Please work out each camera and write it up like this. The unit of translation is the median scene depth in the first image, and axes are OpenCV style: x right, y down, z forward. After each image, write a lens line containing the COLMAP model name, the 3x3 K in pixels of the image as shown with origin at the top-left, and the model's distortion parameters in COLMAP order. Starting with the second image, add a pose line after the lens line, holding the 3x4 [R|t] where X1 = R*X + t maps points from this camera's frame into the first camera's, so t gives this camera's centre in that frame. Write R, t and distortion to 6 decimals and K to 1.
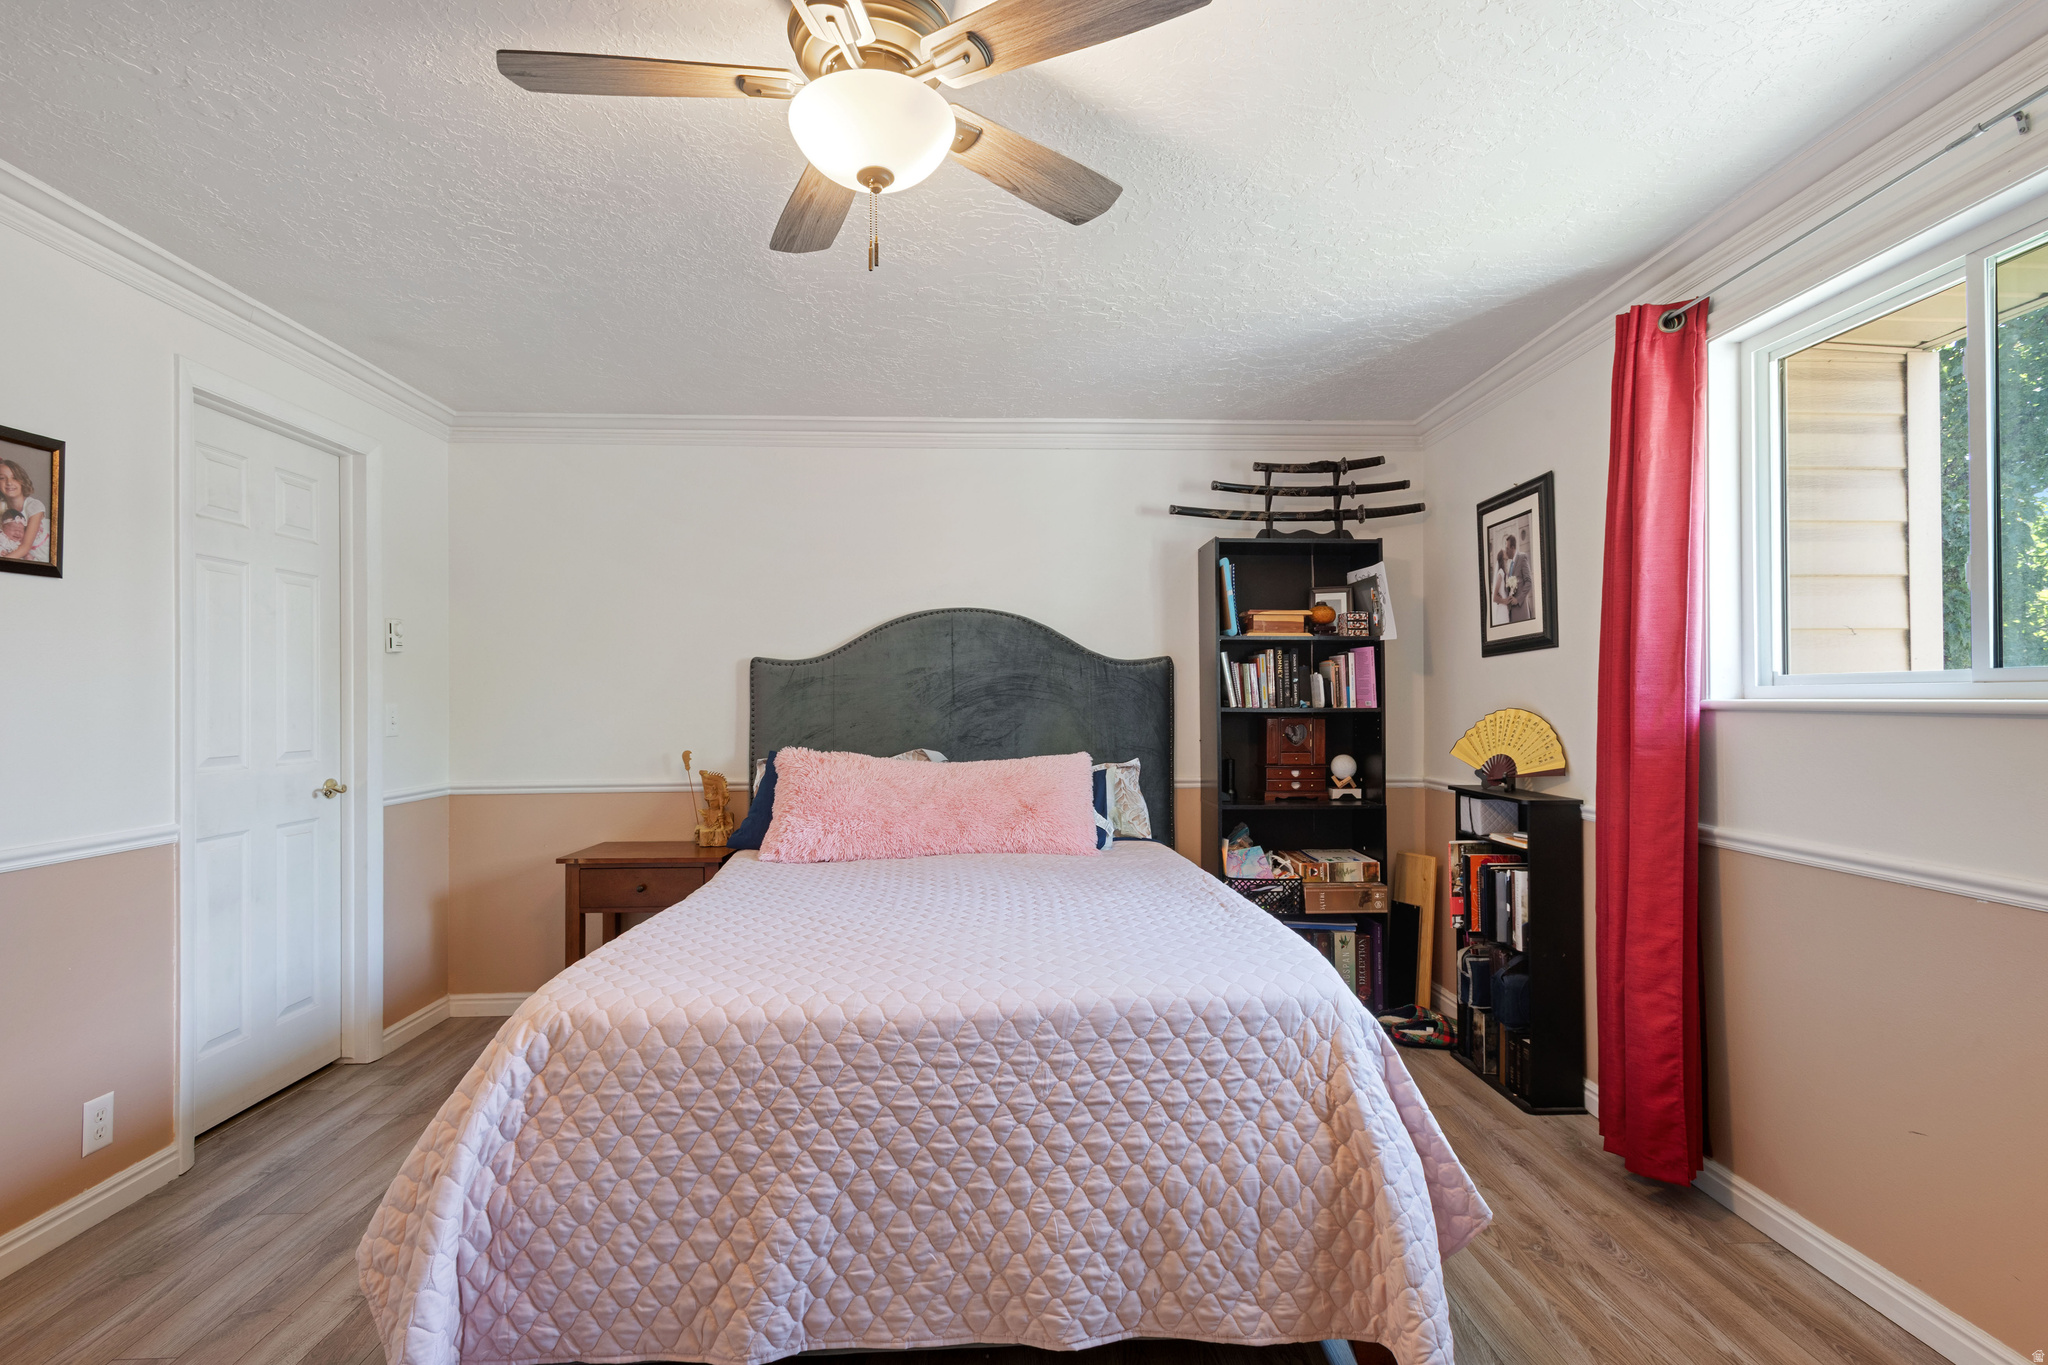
lens RADIAL K [[969.3, 0, 1028.2], [0, 969.3, 683.2], [0, 0, 1]] dist [0.013534, -0.005484]
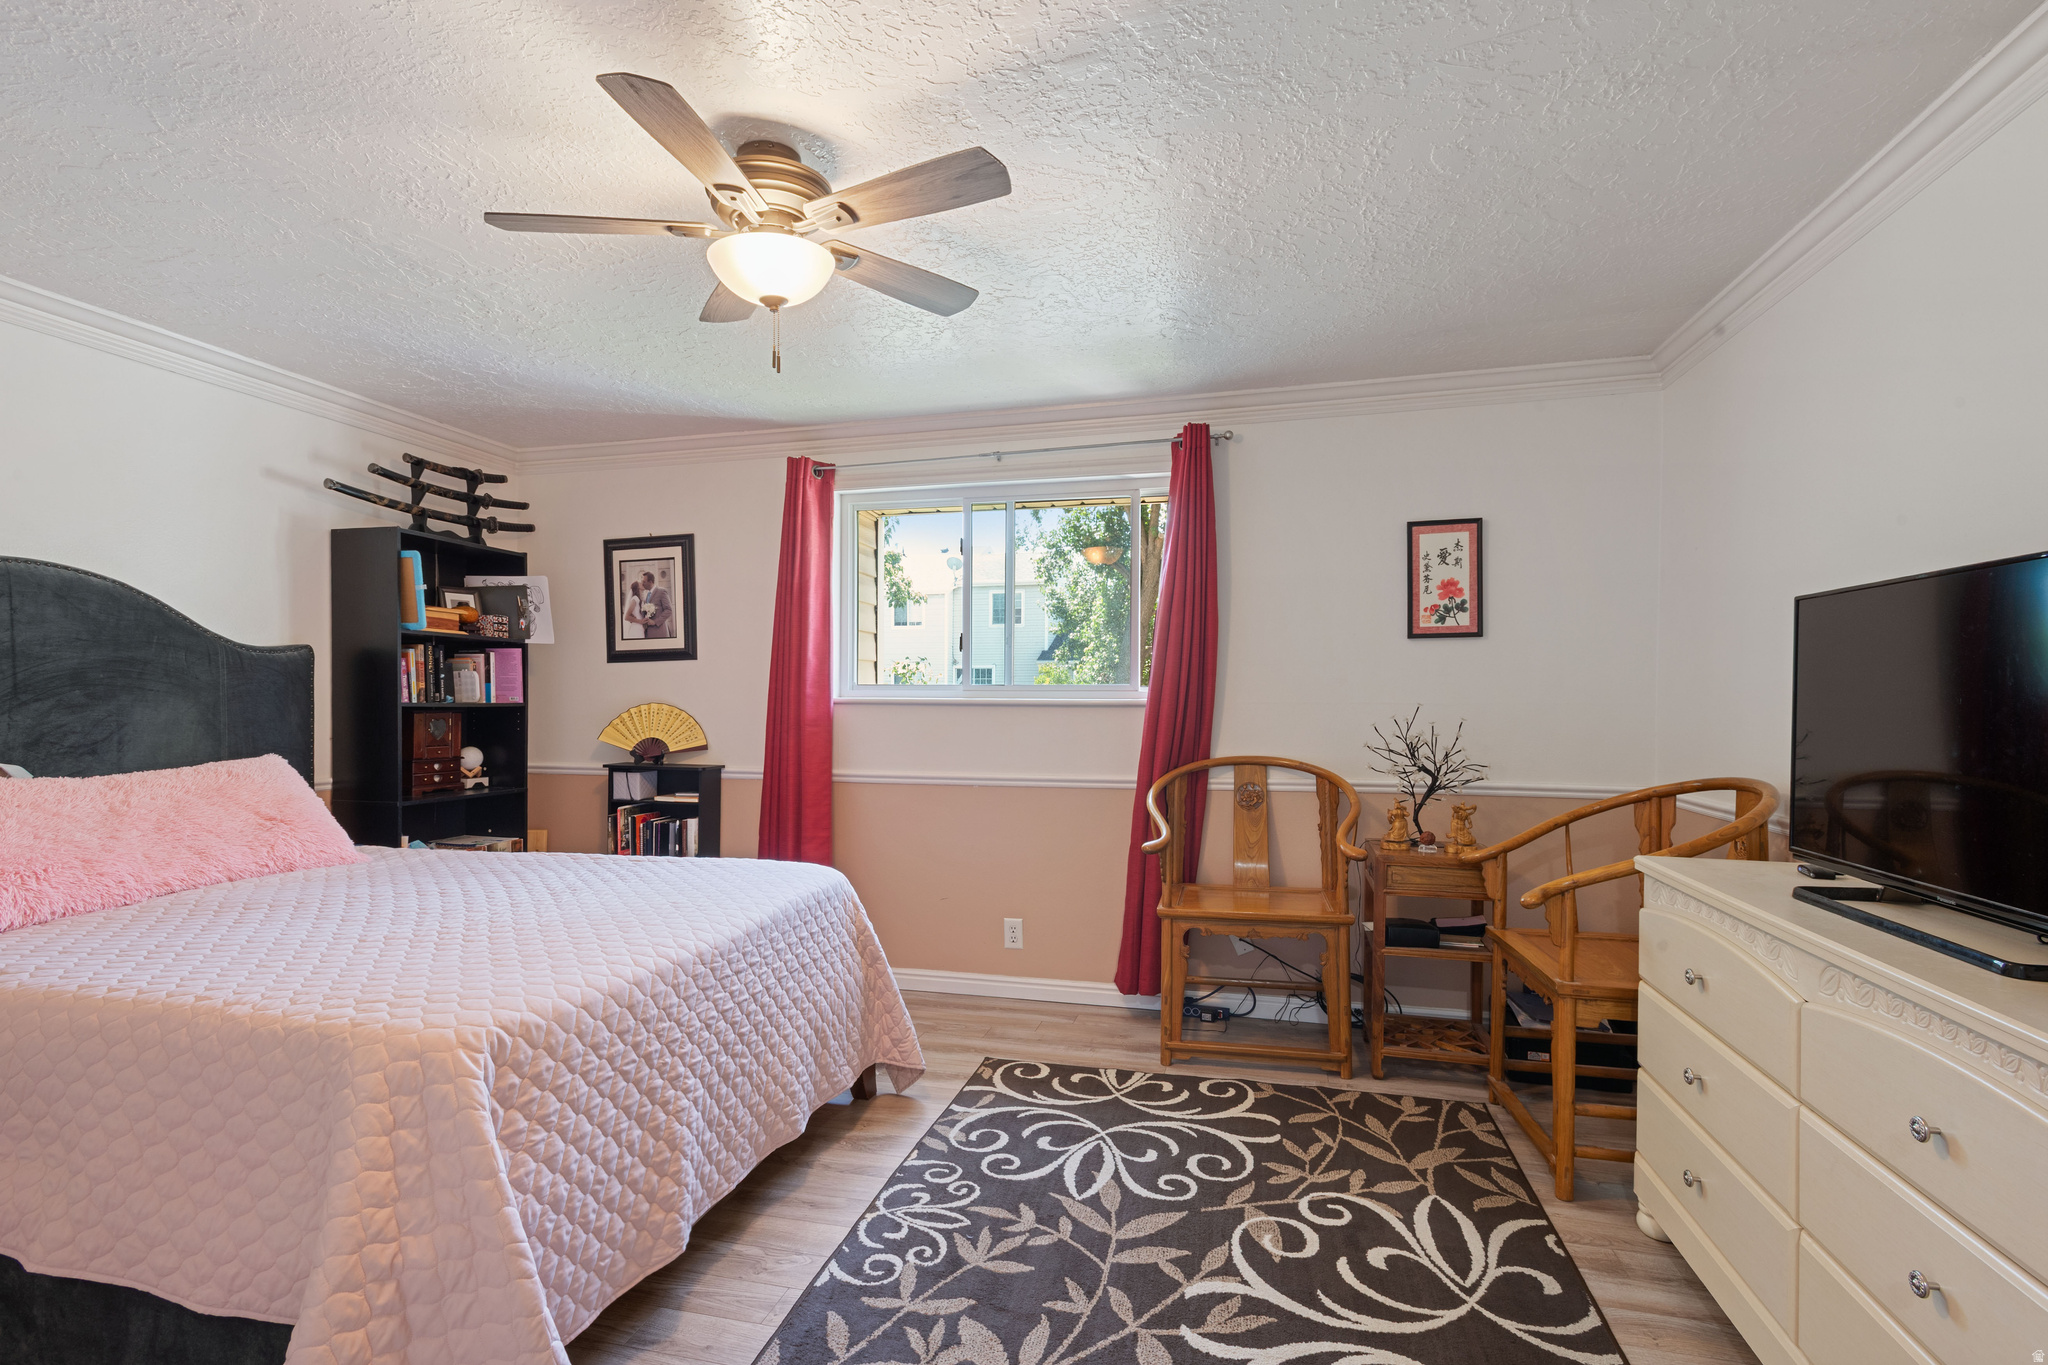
lens RADIAL K [[969.3, 0, 1023.5], [0, 969.3, 699.0], [0, 0, 1]] dist [0.013534, -0.005484]
pose [[0.285545, 0.005484, 0.958350, -0.580289], [-0.023455, 0.999724, 0.001268, 0.006106], [-0.958078, -0.022840, 0.285594, 0.122278]]
